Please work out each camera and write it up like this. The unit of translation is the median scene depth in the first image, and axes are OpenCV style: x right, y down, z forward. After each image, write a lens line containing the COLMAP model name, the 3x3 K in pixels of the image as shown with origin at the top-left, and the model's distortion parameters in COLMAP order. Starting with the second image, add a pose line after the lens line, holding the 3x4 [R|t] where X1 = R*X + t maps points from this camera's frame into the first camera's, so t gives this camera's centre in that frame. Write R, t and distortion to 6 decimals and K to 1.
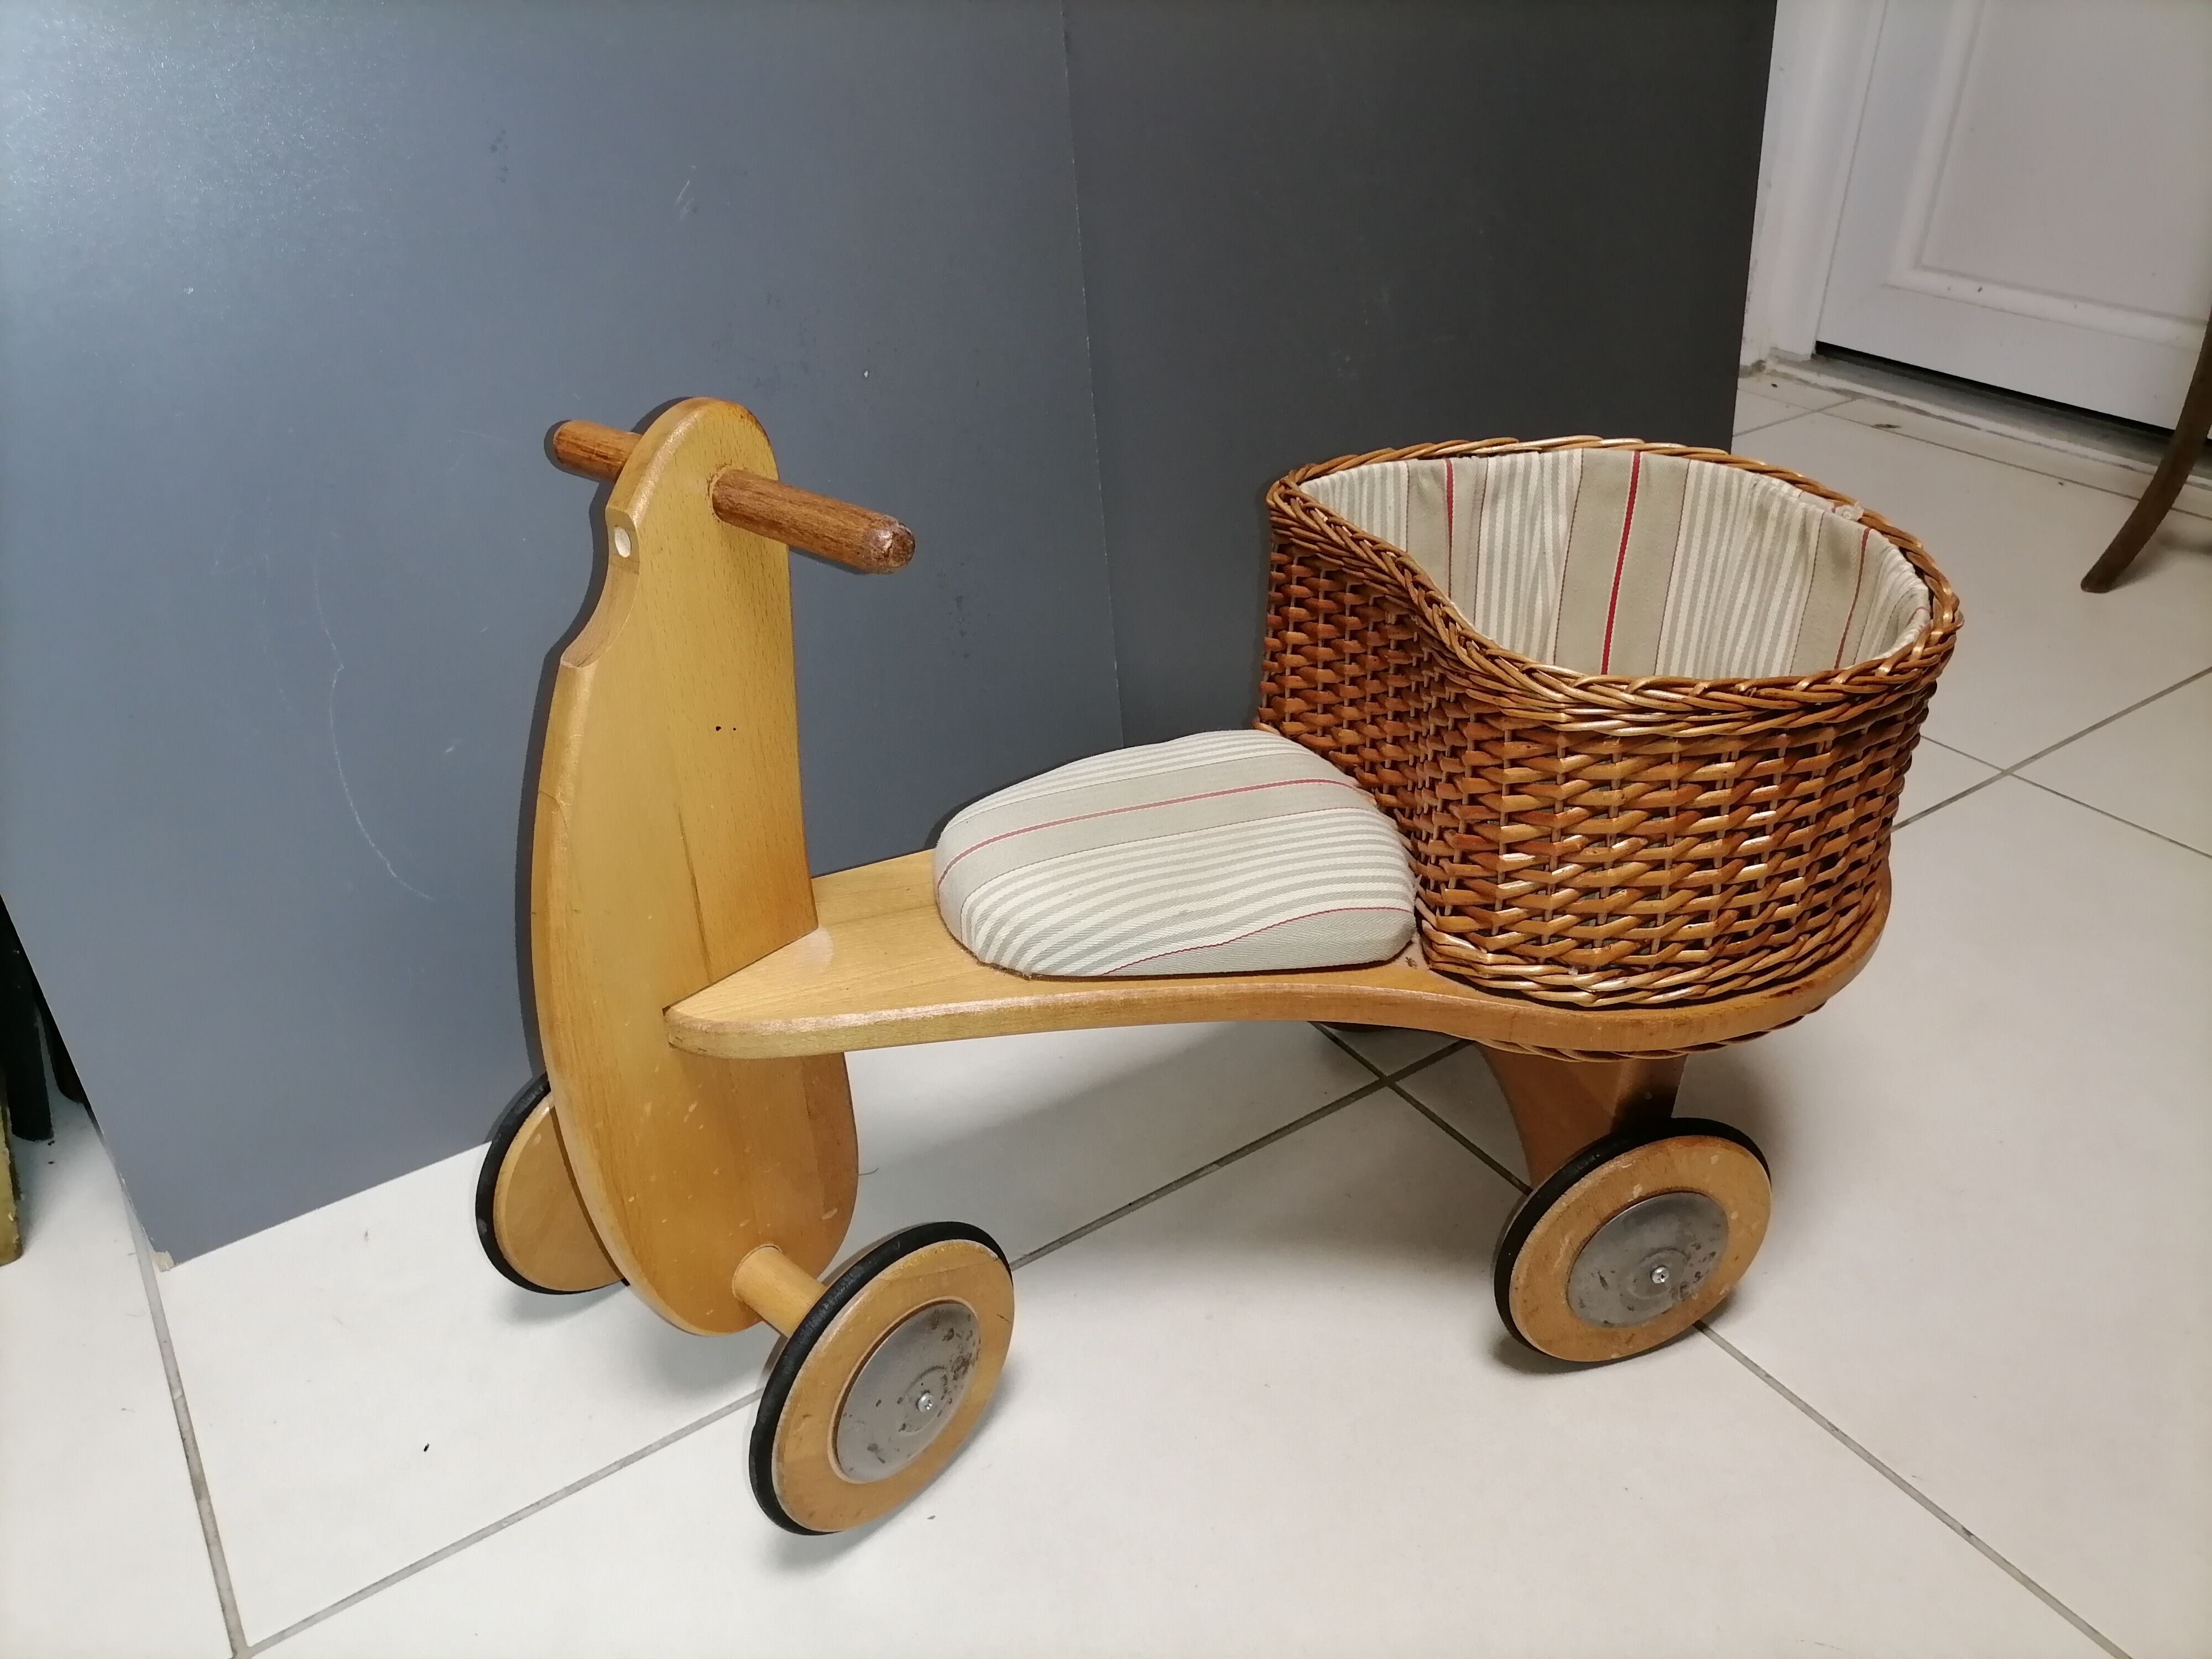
lens RADIAL K [[1670.8, 0, 1106.0], [0, 1670.8, 829.5], [0, 0, 1]] dist [0.010937, 0.002894]
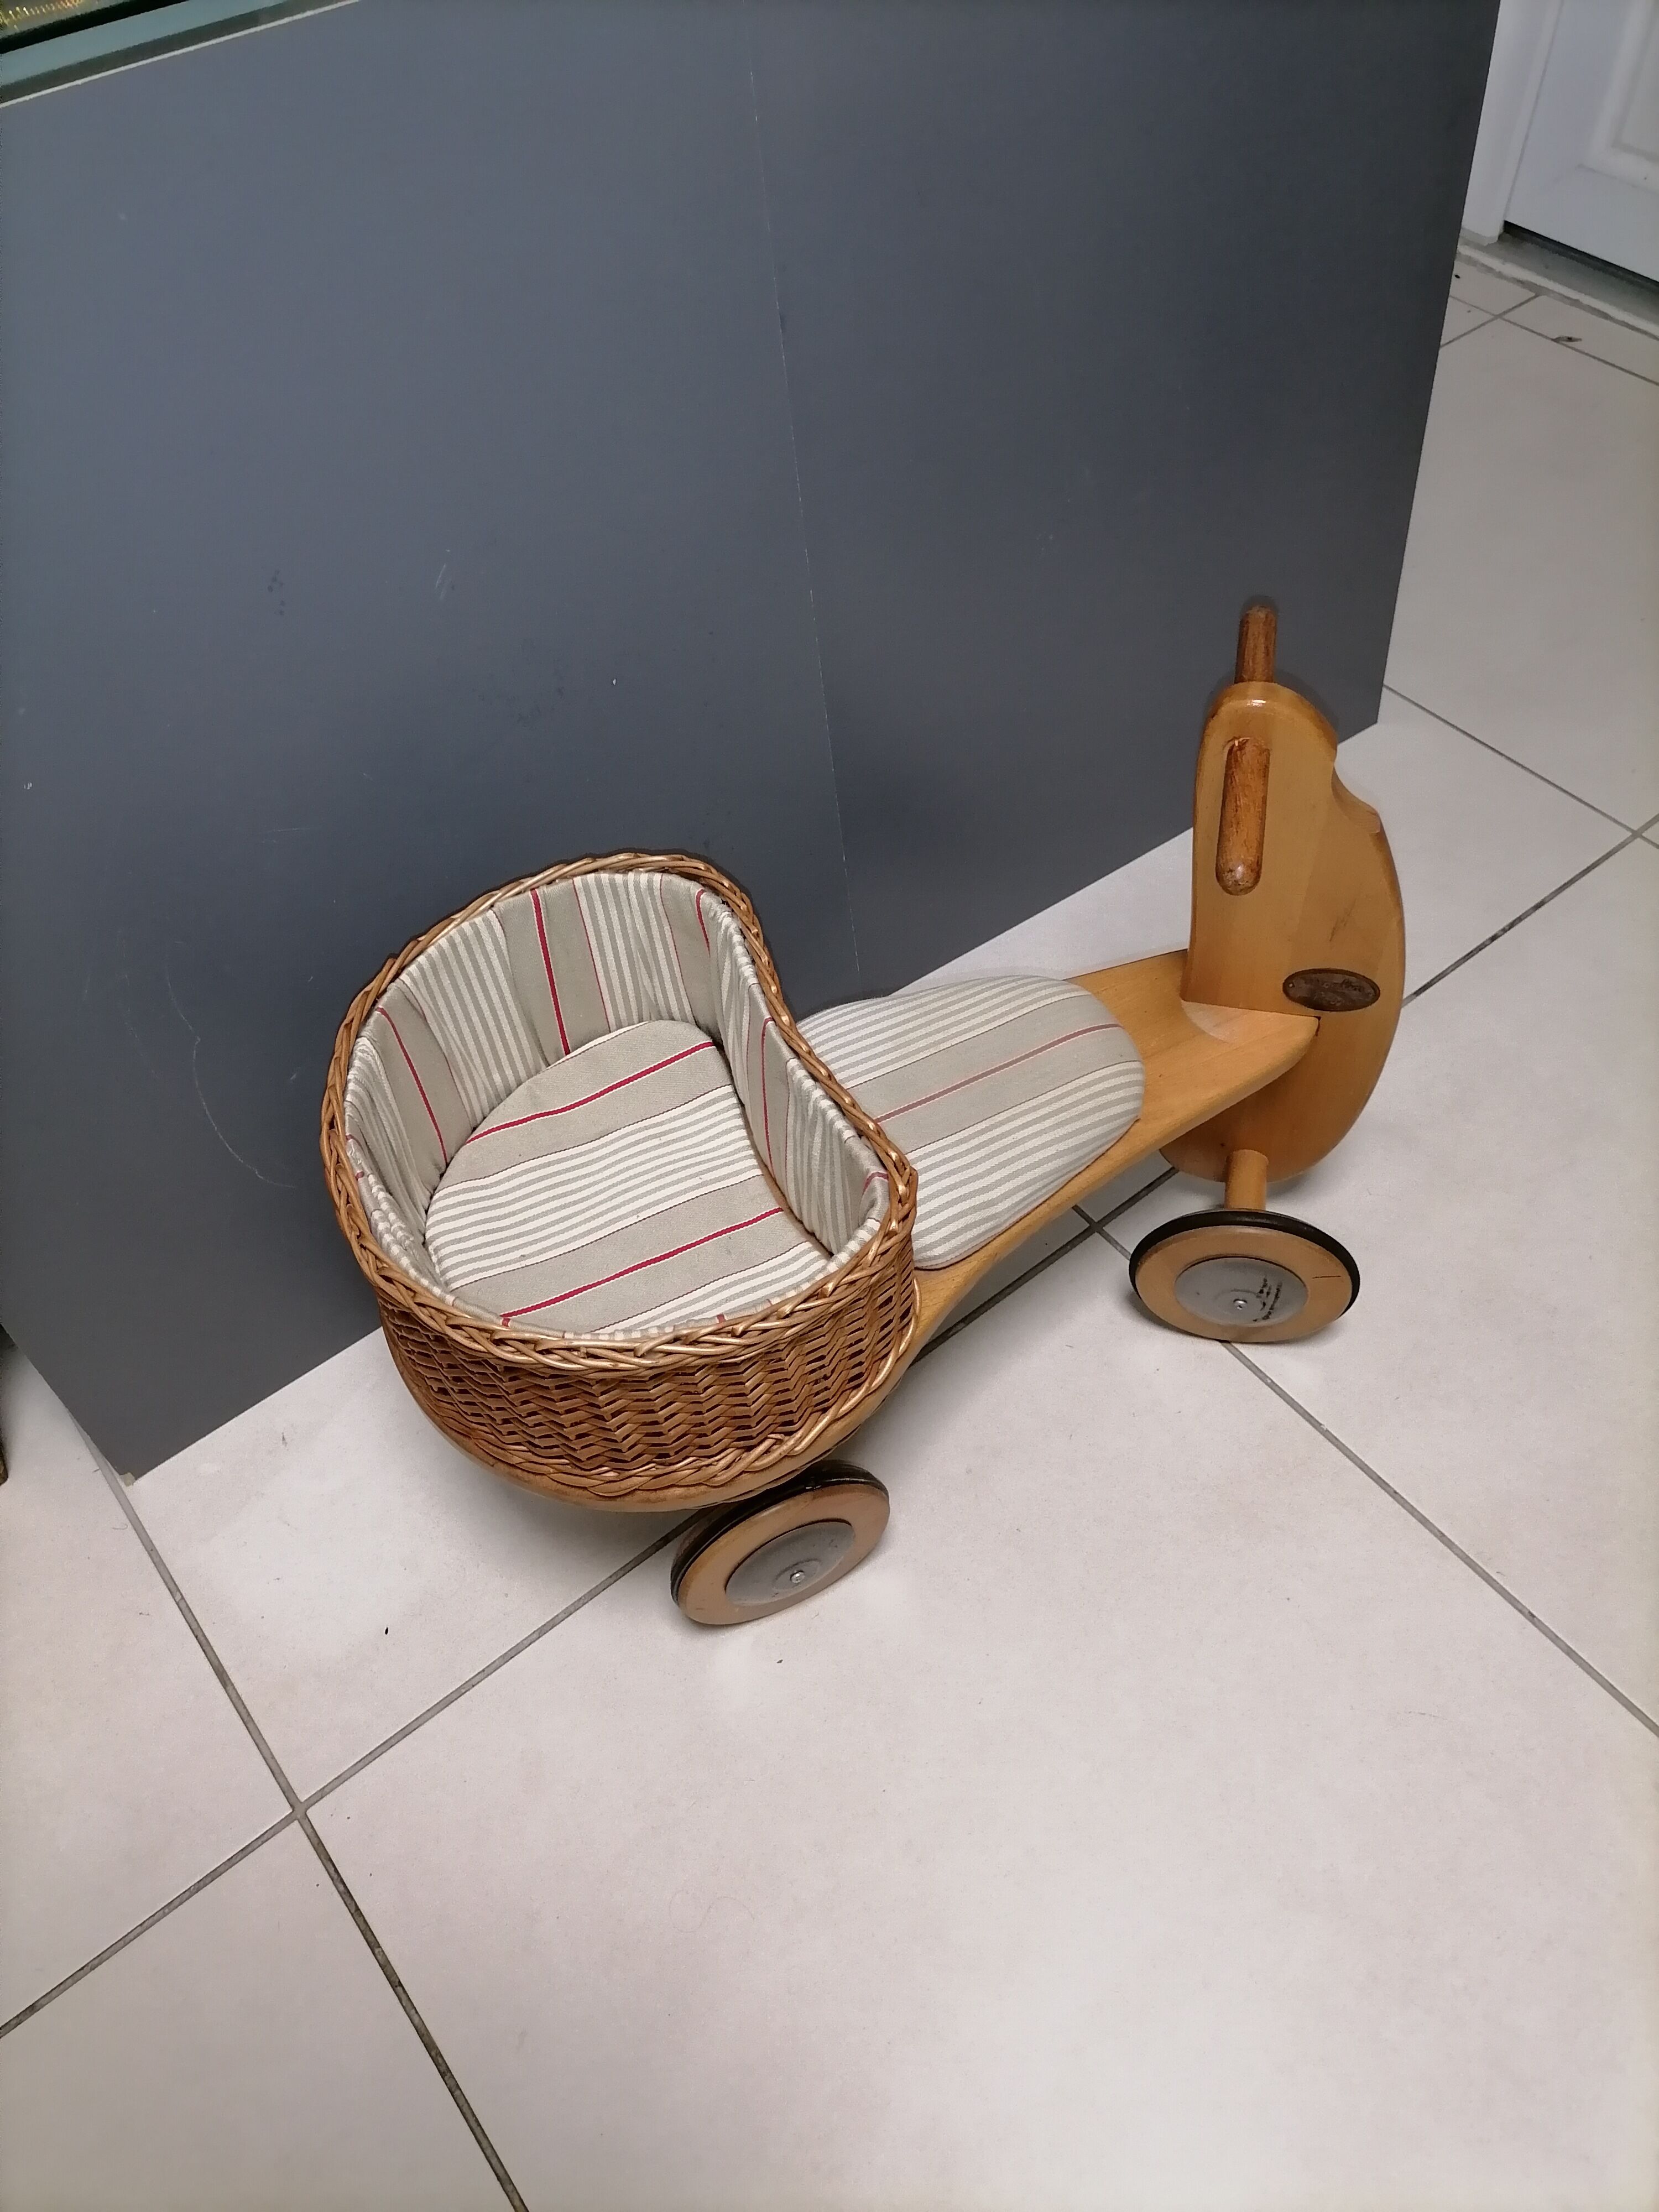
lens RADIAL K [[1666.1, 0, 829.5], [0, 1666.1, 1106.0], [0, 0, 1]] dist [0.010004, 0.007851]
pose [[0.996819, -0.071096, 0.036024, -0.076600], [0.054955, 0.940466, 0.335414, -0.432540], [-0.057726, -0.332368, 0.941382, -0.112948]]
